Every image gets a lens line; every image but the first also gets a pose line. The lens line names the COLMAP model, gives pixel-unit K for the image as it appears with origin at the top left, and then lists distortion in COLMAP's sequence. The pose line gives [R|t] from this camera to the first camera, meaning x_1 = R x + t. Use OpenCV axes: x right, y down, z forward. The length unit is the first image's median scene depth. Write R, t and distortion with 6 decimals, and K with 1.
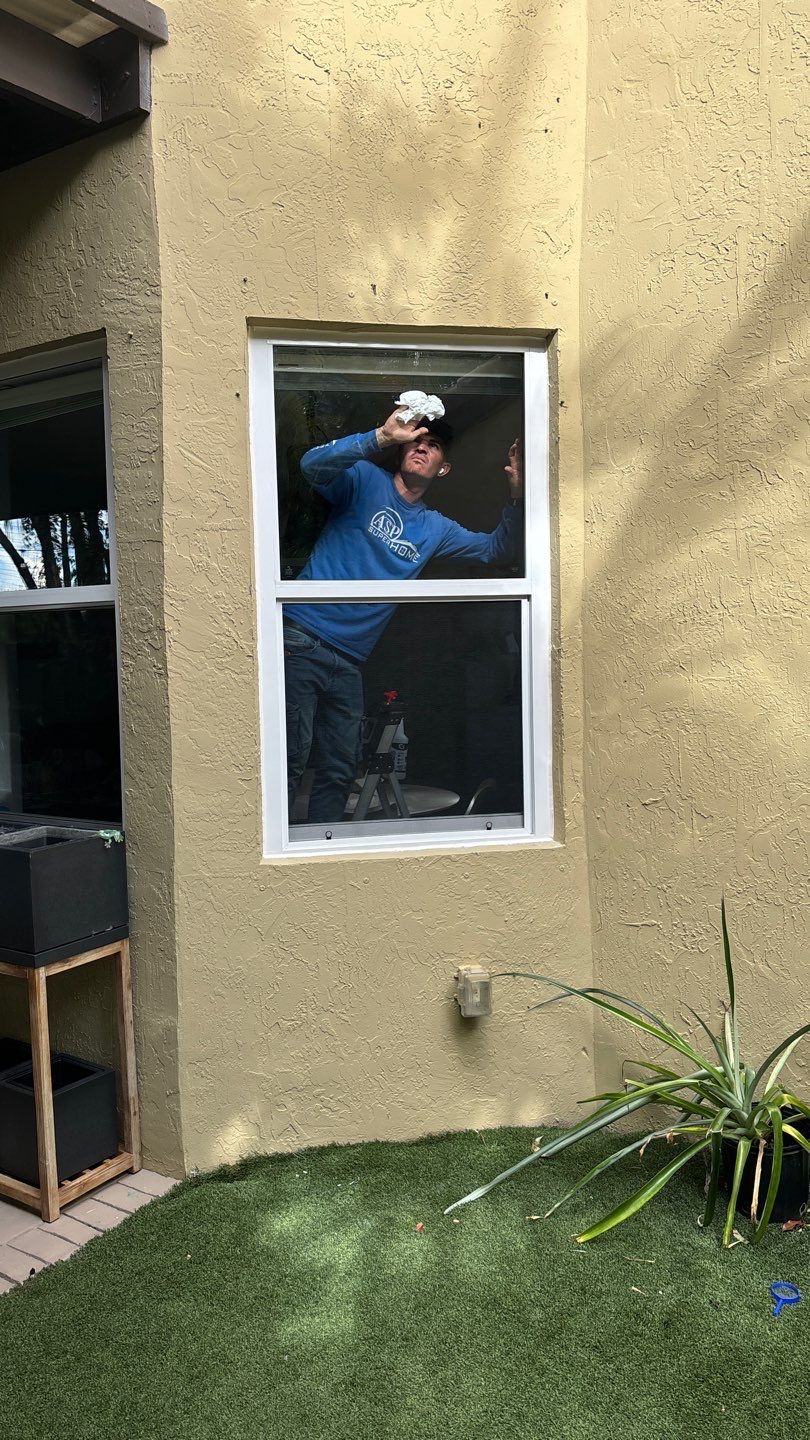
lens RADIAL K [[1072.2, 0, 405.8], [0, 1072.2, 722.7], [0, 0, 1]] dist [0.004832, 0.006955]
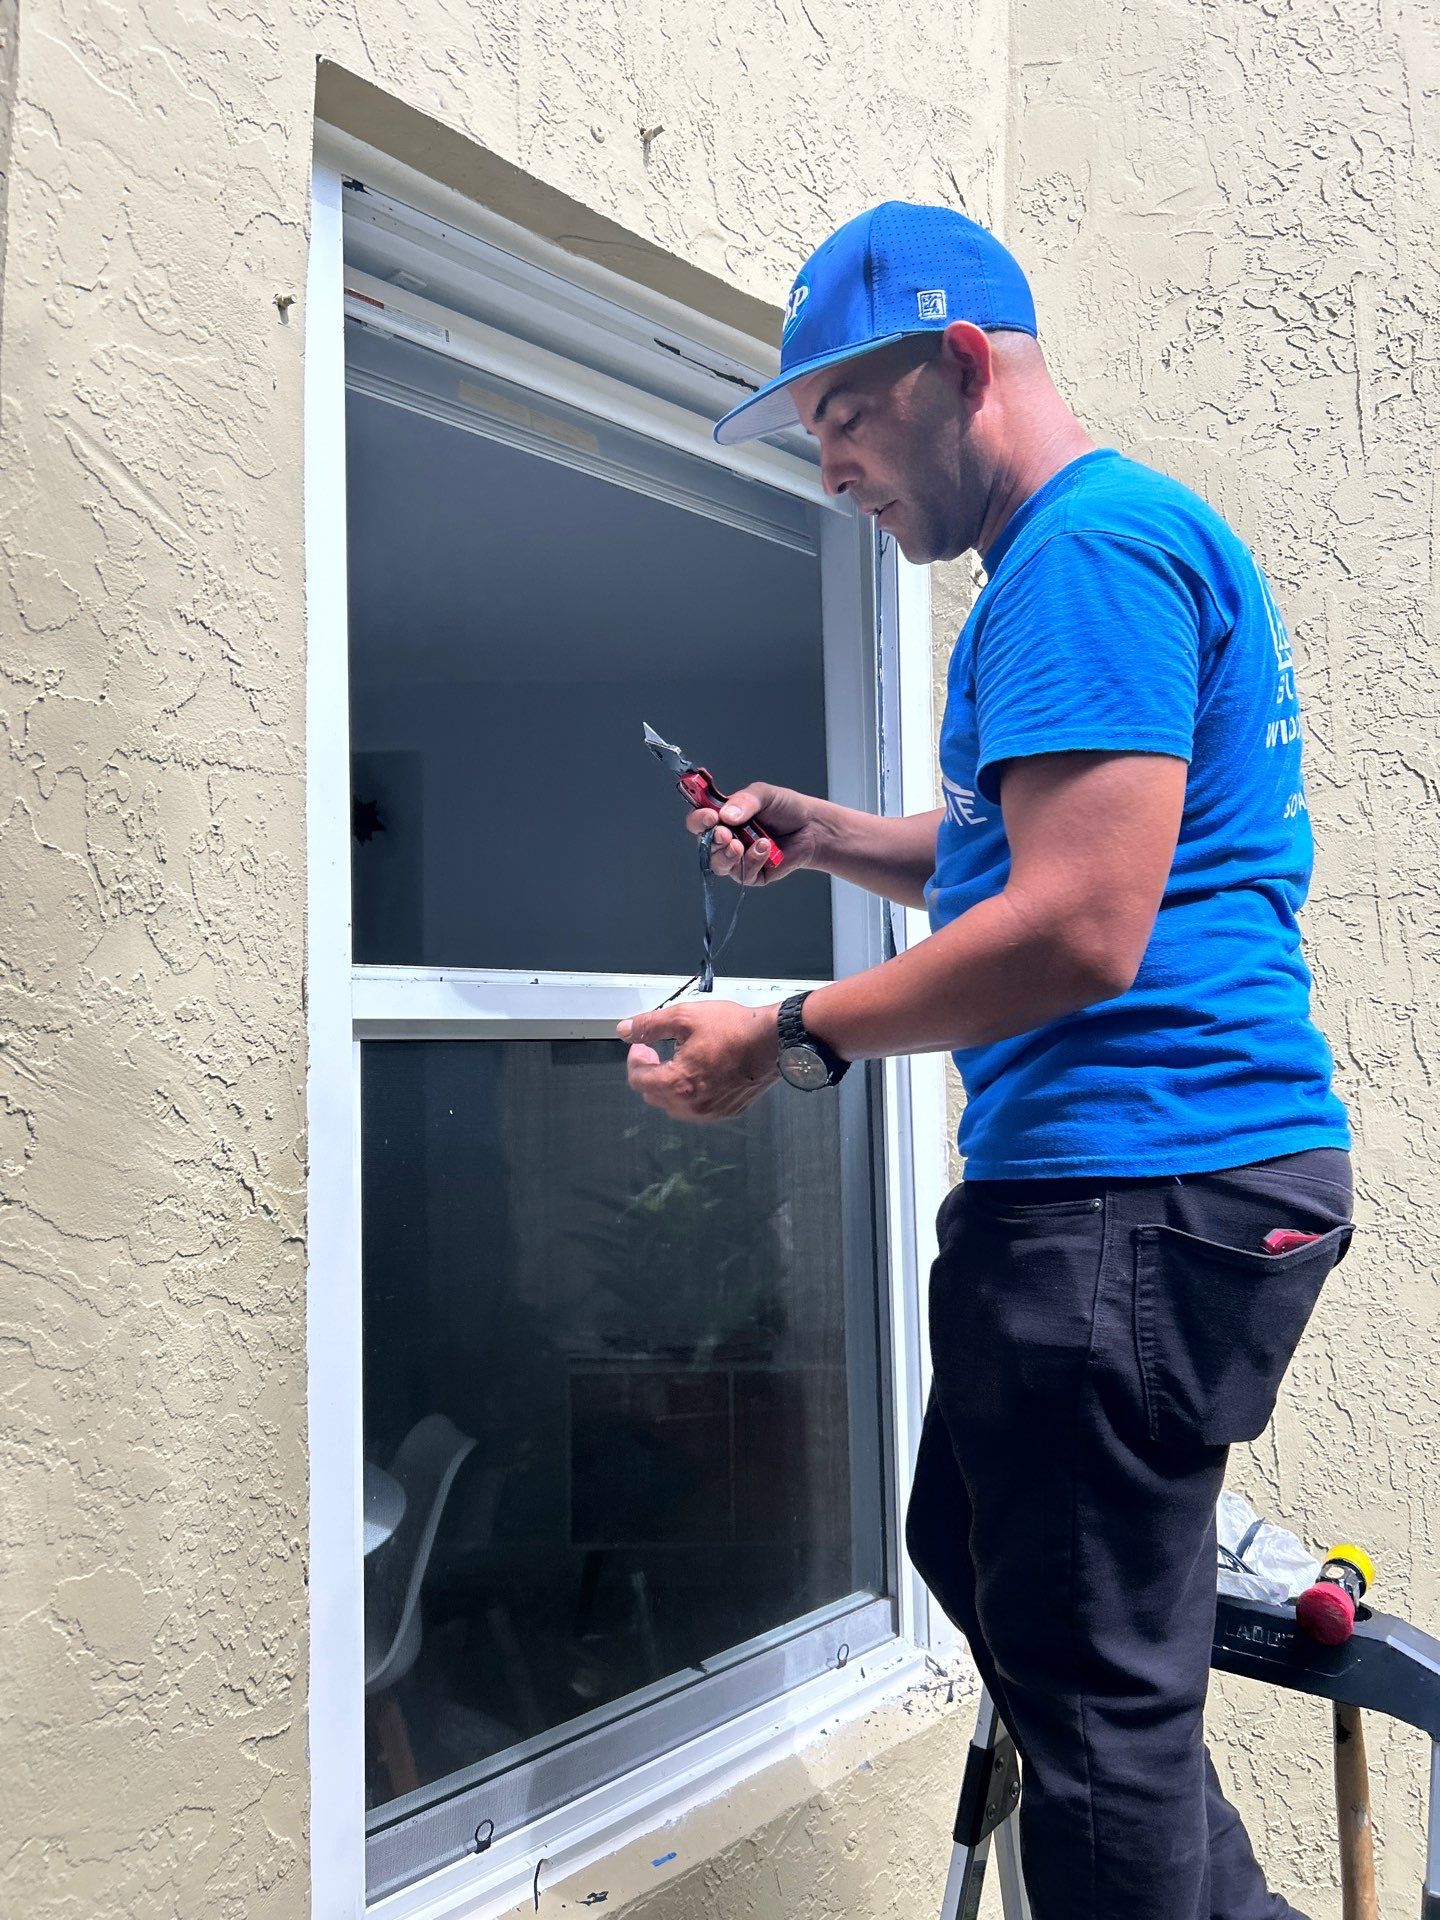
lens RADIAL K [[1462.8, 0, 719.0], [0, 1462.8, 954.0], [0, 0, 1]] dist [0.015936, -0.011902]
pose [[0.833513, 0.047231, 0.550478, -0.264609], [0.031194, 0.990727, -0.132237, -0.082155], [-0.551619, 0.127393, 0.824310, 0.640394]]
